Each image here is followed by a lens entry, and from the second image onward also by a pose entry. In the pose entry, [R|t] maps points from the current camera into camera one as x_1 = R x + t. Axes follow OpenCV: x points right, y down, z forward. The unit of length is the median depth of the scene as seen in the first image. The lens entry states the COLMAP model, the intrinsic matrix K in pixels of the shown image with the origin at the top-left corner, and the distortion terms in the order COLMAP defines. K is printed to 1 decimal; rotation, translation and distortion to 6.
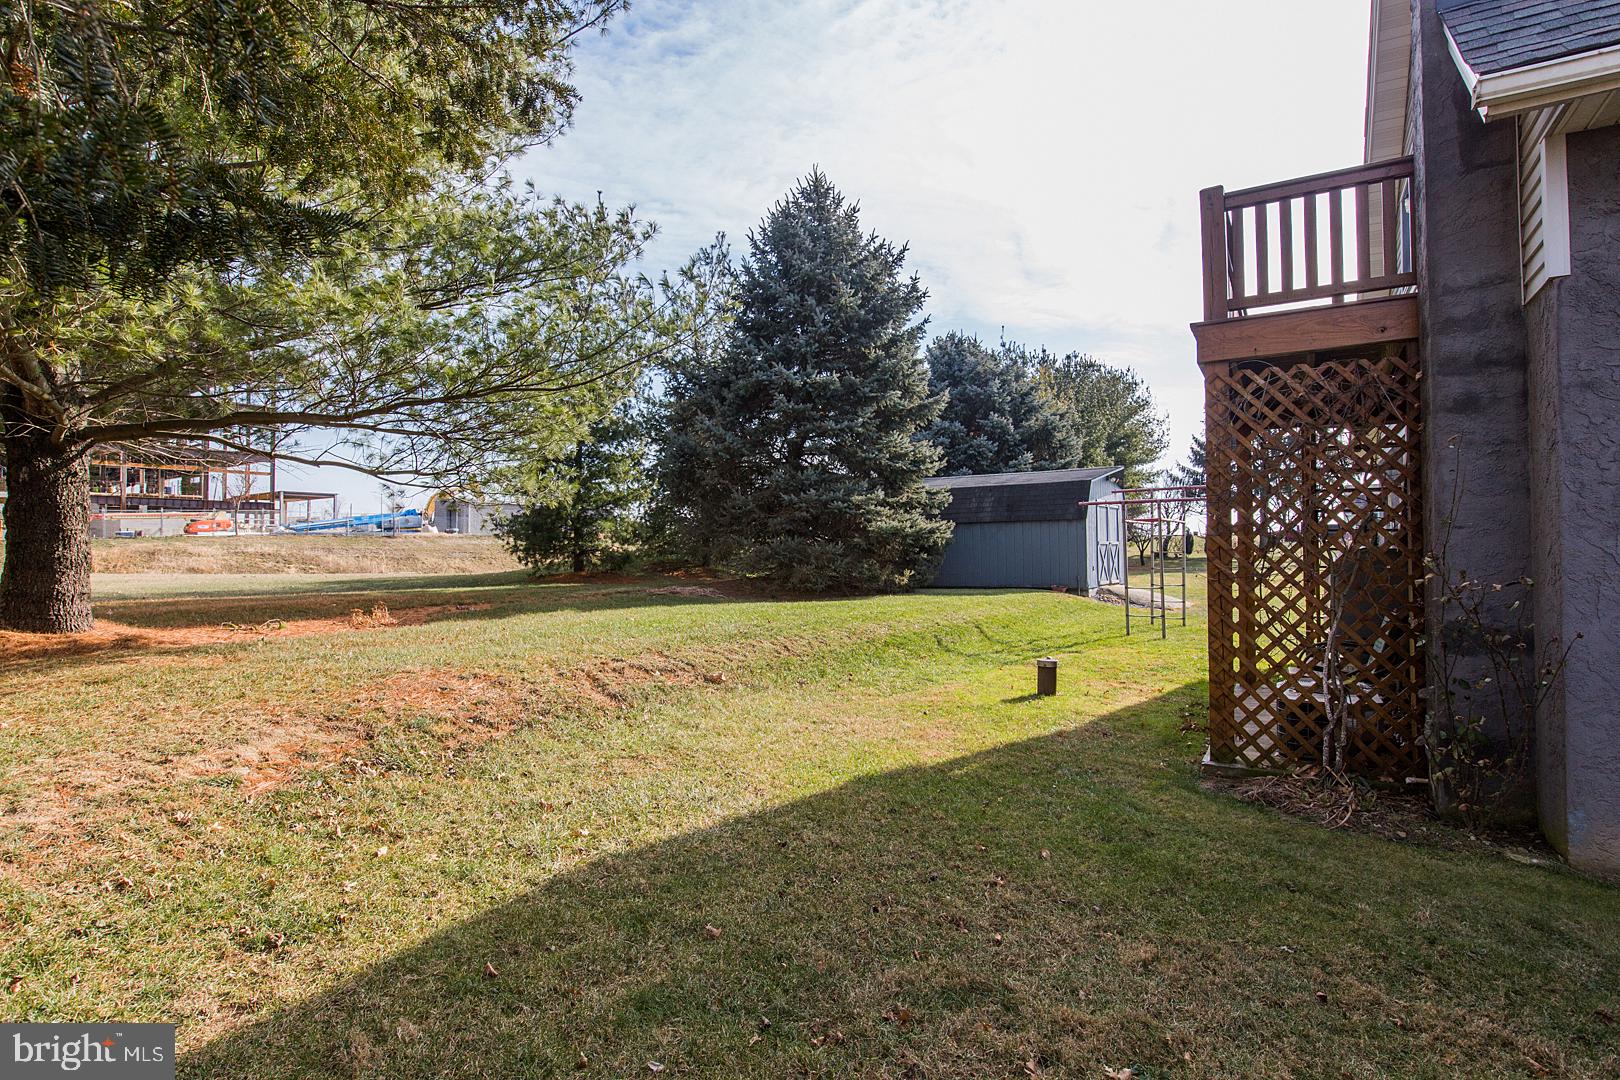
lens RADIAL K [[870.3, 0, 810.0], [0, 870.3, 540.0], [0, 0, 1]] dist [0.001194, 0.000066]
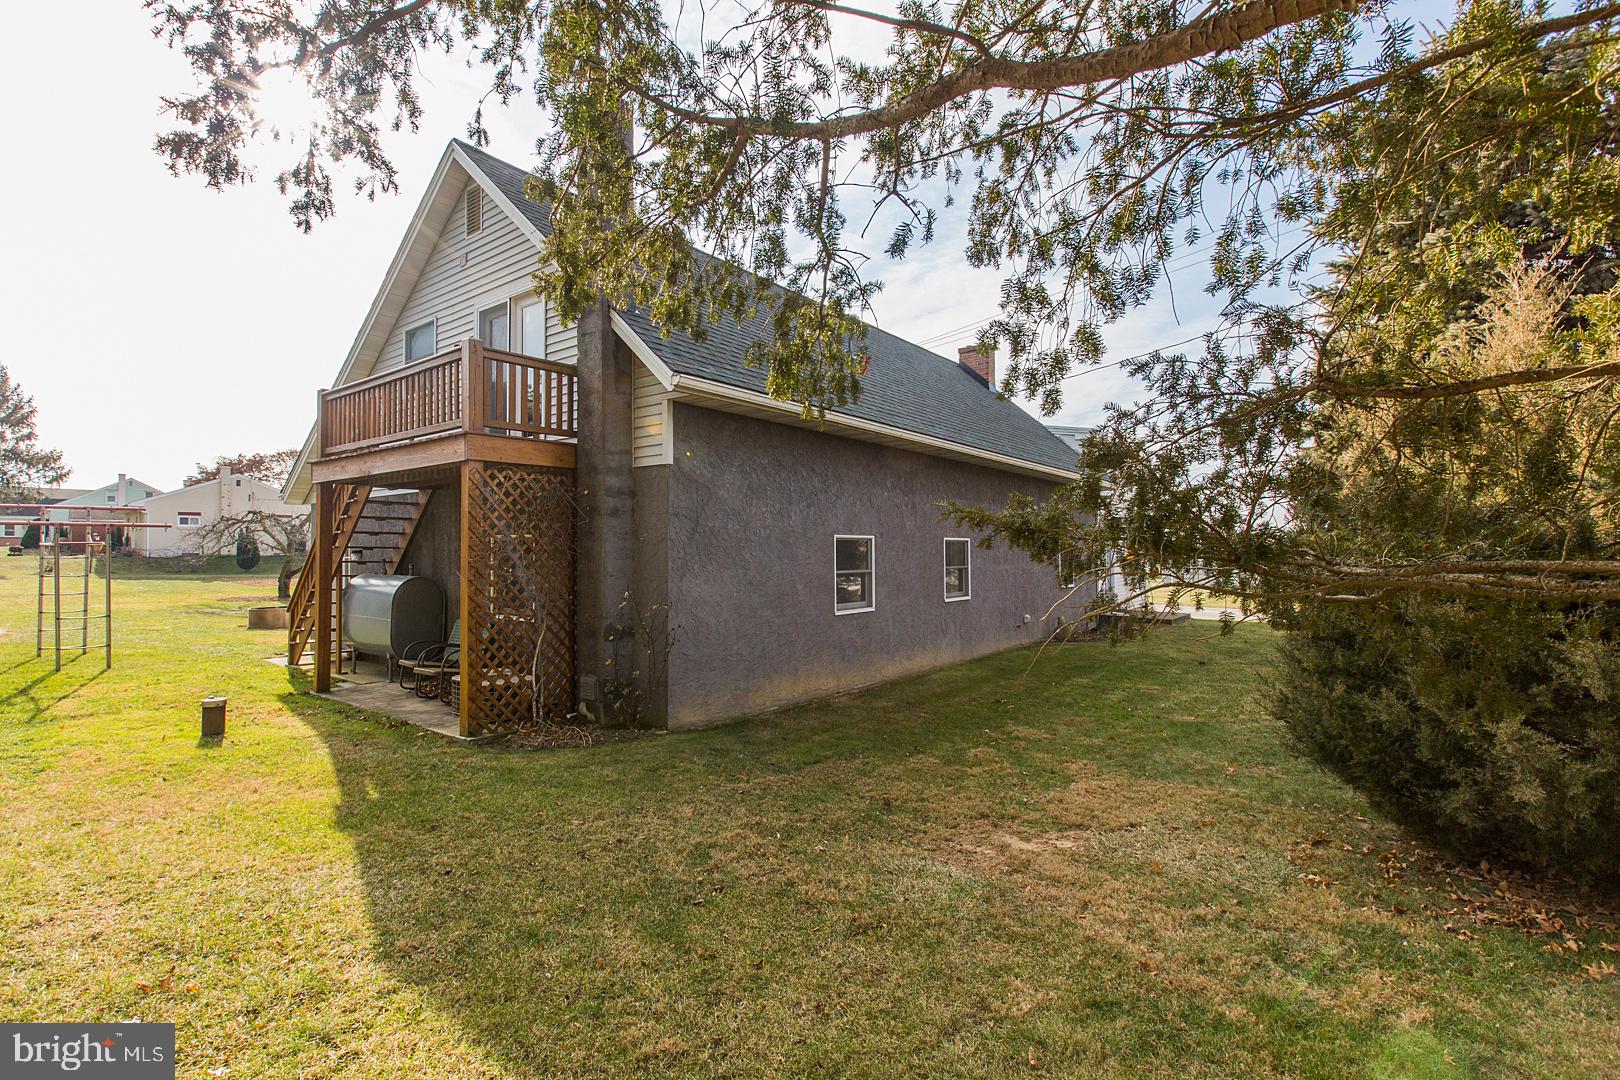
lens RADIAL K [[762.8, 0, 810.0], [0, 762.8, 540.0], [0, 0, 1]] dist [0.000404, 0.000342]
pose [[0.116048, 0.016885, 0.993100, -0.914990], [-0.018574, 0.999718, -0.014827, -0.079764], [-0.993070, -0.016725, 0.116329, 0.377832]]
